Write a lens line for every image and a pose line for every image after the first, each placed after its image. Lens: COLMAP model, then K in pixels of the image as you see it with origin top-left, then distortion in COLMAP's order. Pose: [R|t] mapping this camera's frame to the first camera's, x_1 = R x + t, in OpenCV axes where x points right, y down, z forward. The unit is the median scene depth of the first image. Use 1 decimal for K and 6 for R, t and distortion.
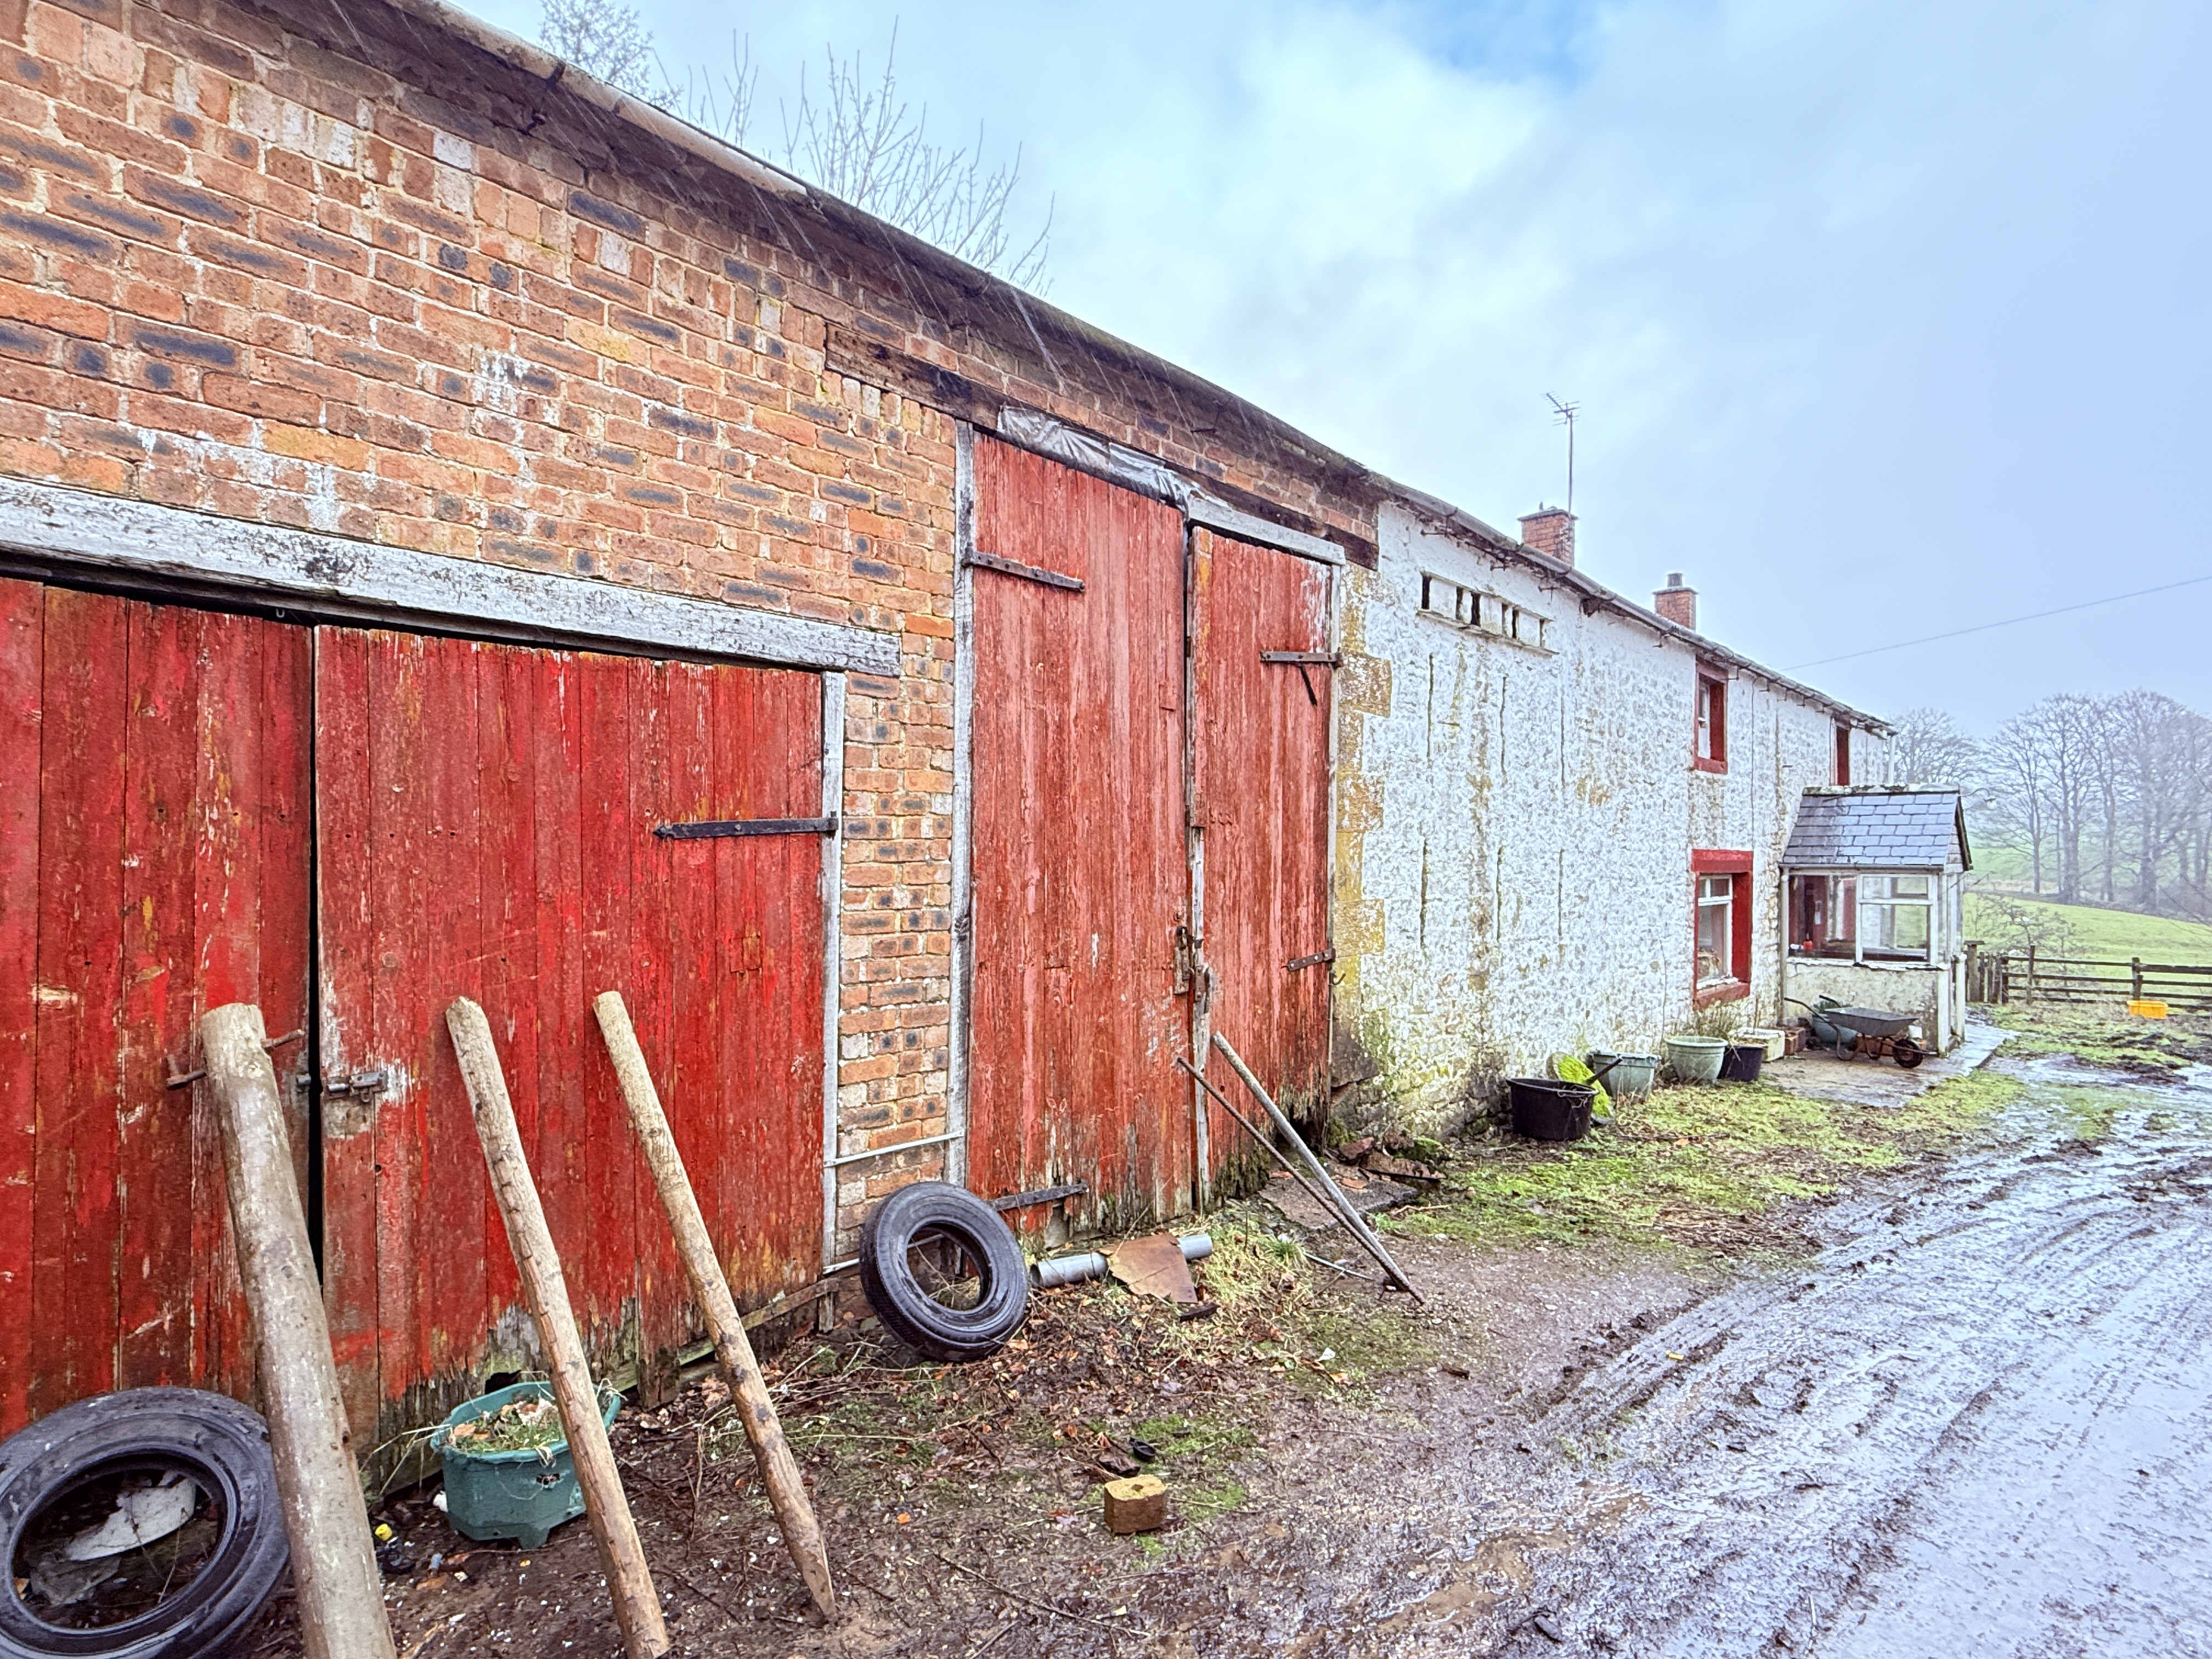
lens RADIAL K [[1166.2, 0, 1109.4], [0, 1166.2, 845.4], [0, 0, 1]] dist [0.001091, 0.000514]
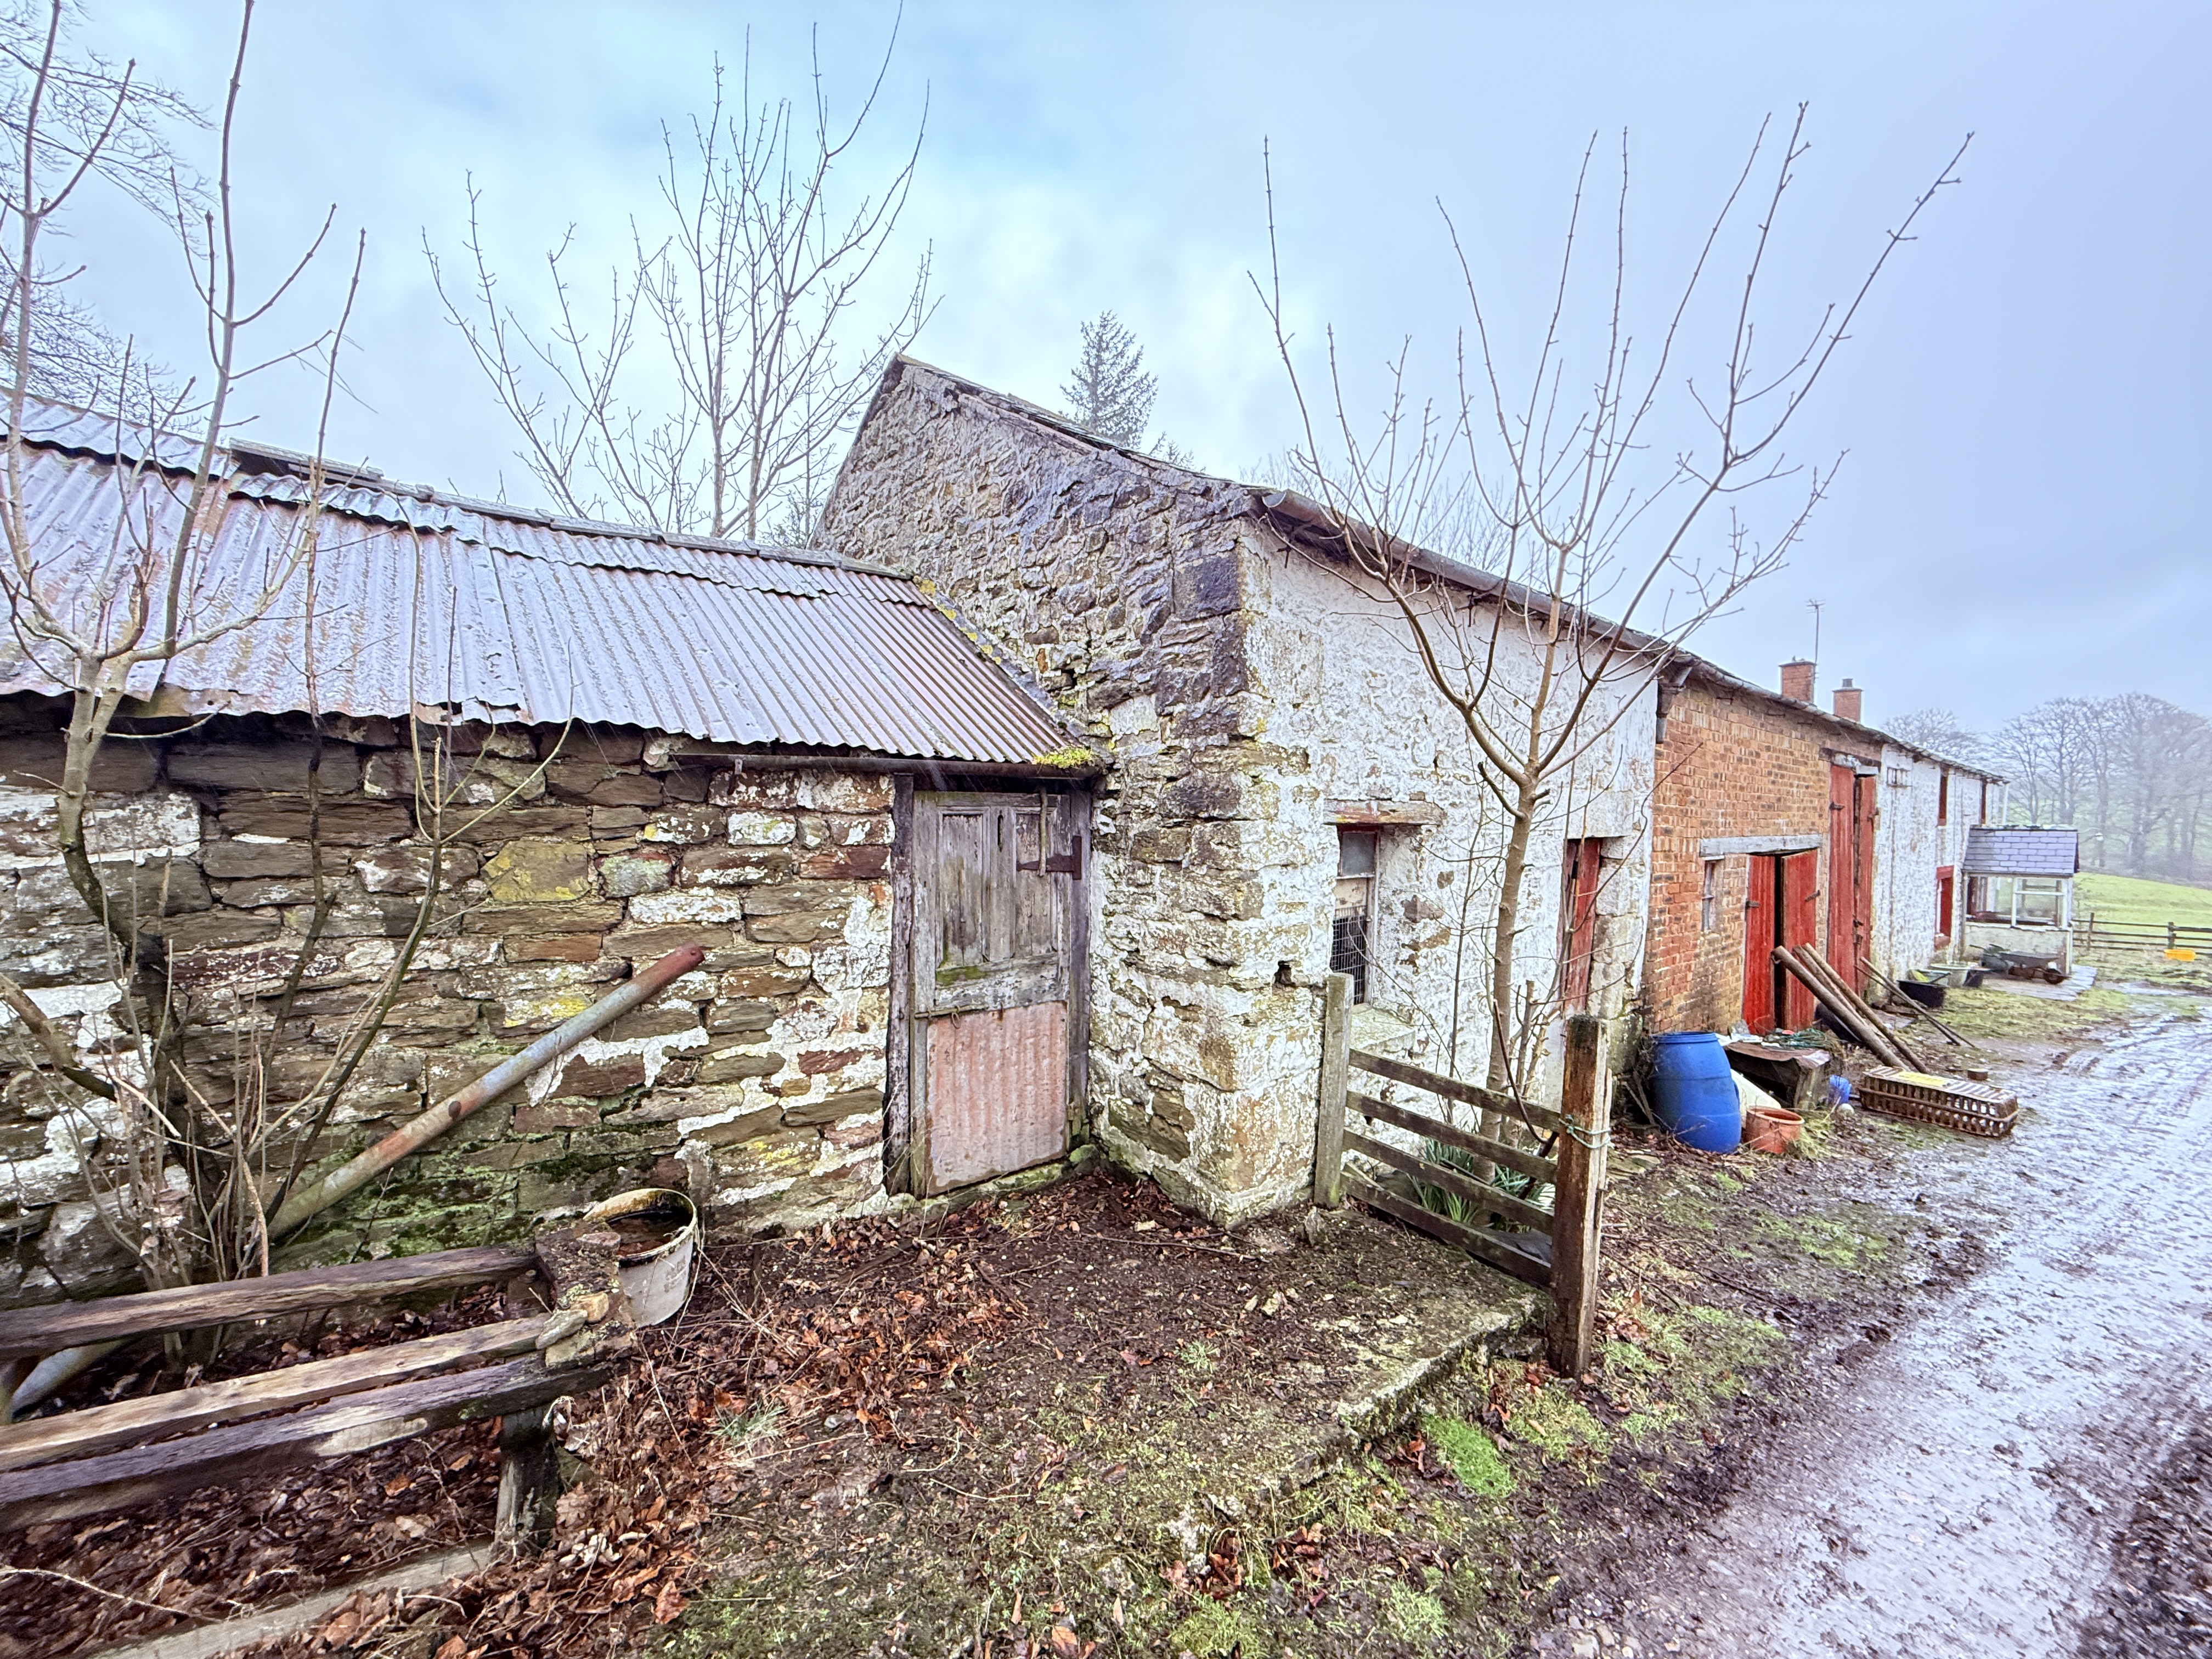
lens RADIAL K [[880.1, 0, 1102.8], [0, 880.1, 836.4], [0, 0, 1]] dist [0.000344, -0.000062]
pose [[0.991036, 0.003782, -0.133543, -0.370978], [-0.000383, 0.999676, 0.025465, -0.046834], [0.133596, -0.025186, 0.990716, -0.345837]]
